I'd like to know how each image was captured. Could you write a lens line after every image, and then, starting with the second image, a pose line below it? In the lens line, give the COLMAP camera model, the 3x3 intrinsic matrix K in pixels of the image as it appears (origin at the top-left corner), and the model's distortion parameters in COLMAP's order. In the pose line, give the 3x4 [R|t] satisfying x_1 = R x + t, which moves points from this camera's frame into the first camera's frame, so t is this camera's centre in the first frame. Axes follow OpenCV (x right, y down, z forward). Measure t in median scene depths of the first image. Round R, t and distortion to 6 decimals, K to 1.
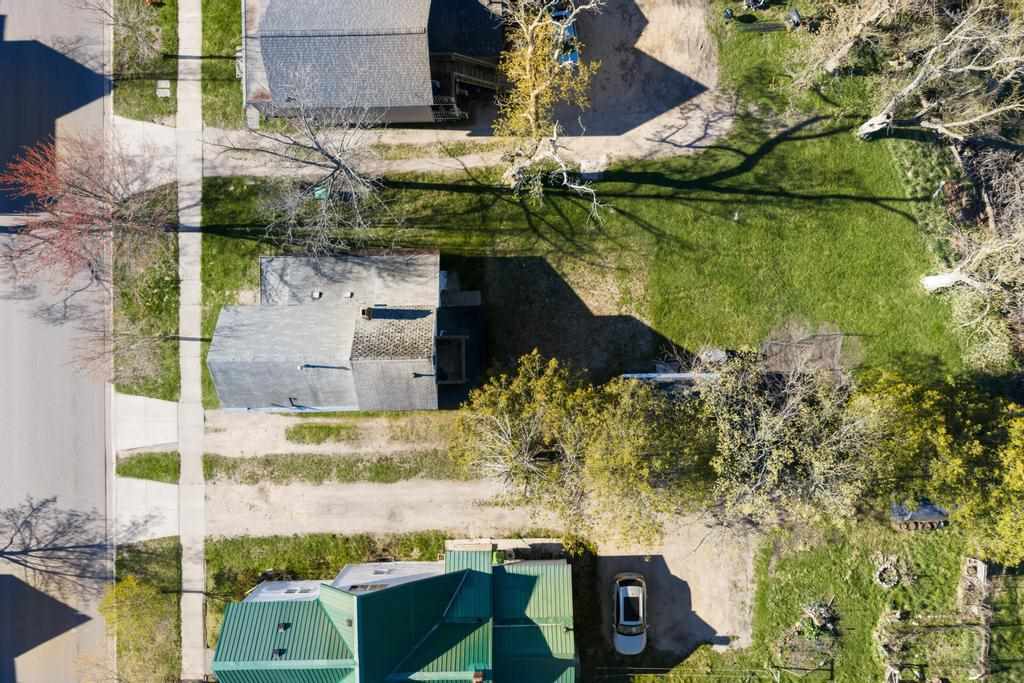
lens RADIAL K [[846.3, 0, 516.7], [0, 846.3, 337.6], [0, 0, 1]] dist [0.012579, -0.015458]
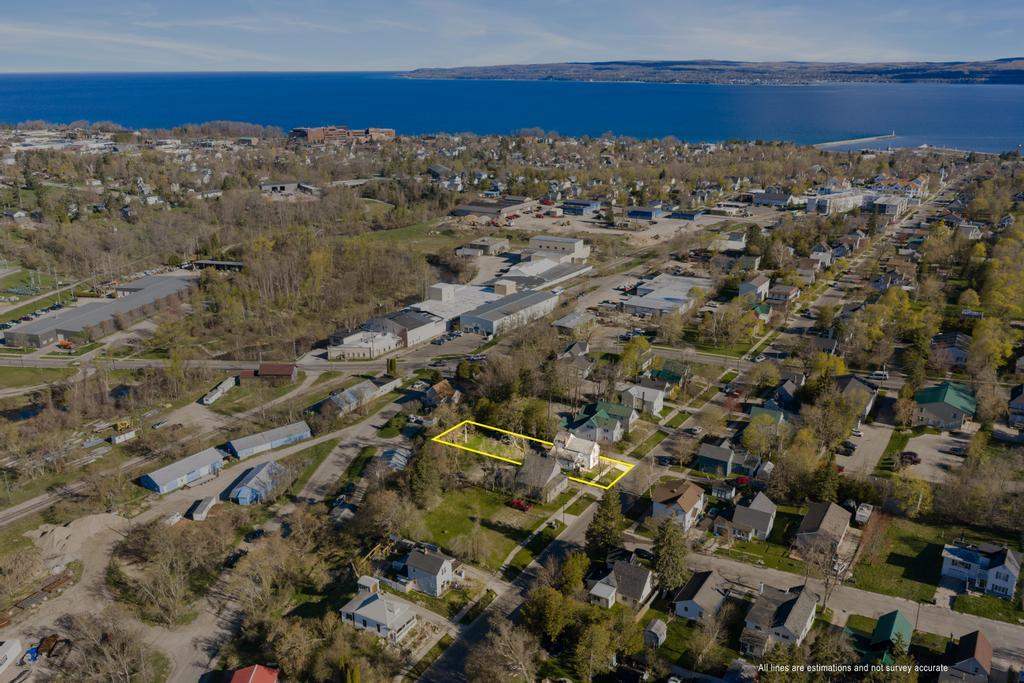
lens RADIAL K [[846.3, 0, 516.7], [0, 846.3, 337.6], [0, 0, 1]] dist [0.012579, -0.015458]
pose [[-0.849766, -0.156005, 0.503548, -2.160491], [0.527159, -0.249917, 0.812185, -3.767791], [-0.000860, 0.955617, 0.294611, -1.032339]]
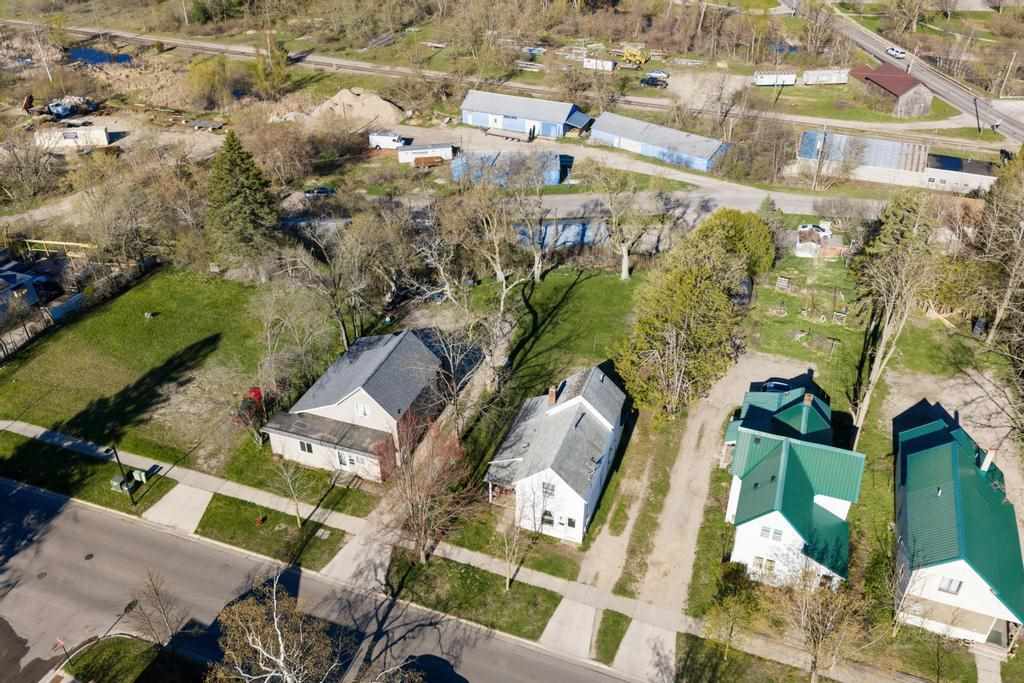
lens RADIAL K [[846.3, 0, 516.7], [0, 846.3, 337.6], [0, 0, 1]] dist [0.012579, -0.015458]
pose [[0.348988, -0.529434, 0.773244, -1.135989], [0.937095, 0.203966, -0.283285, 0.273775], [-0.007735, 0.823466, 0.567312, 0.043973]]
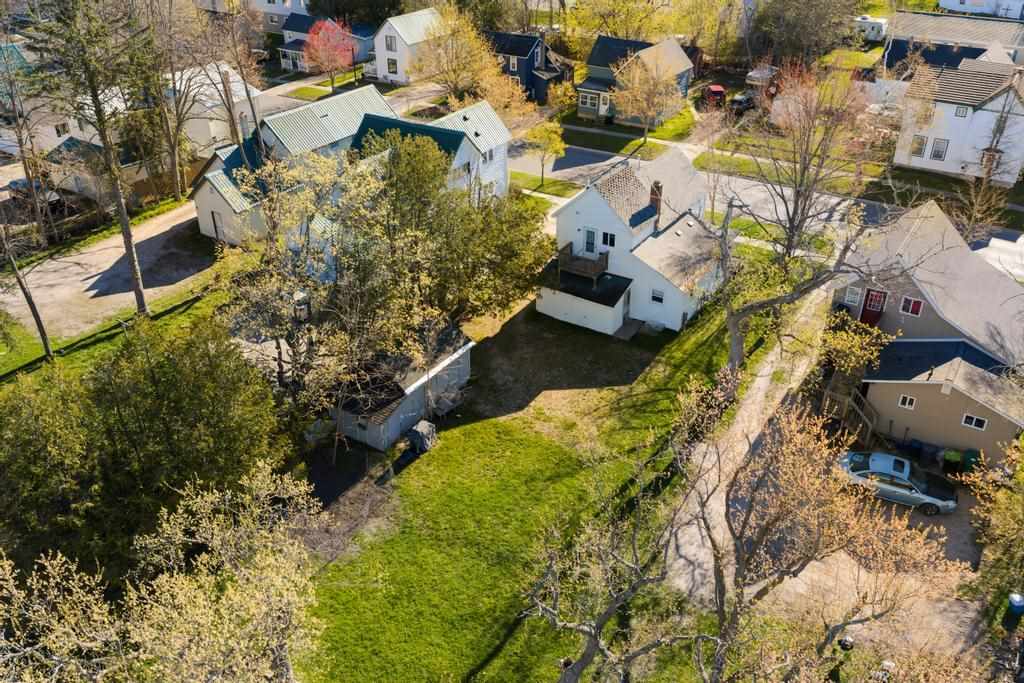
lens RADIAL K [[846.3, 0, 516.7], [0, 846.3, 337.6], [0, 0, 1]] dist [0.012579, -0.015458]
pose [[-0.555945, 0.421829, -0.716229, 0.717664], [-0.831217, -0.284051, 0.477905, -0.409765], [-0.001851, 0.861031, 0.508549, 0.499720]]
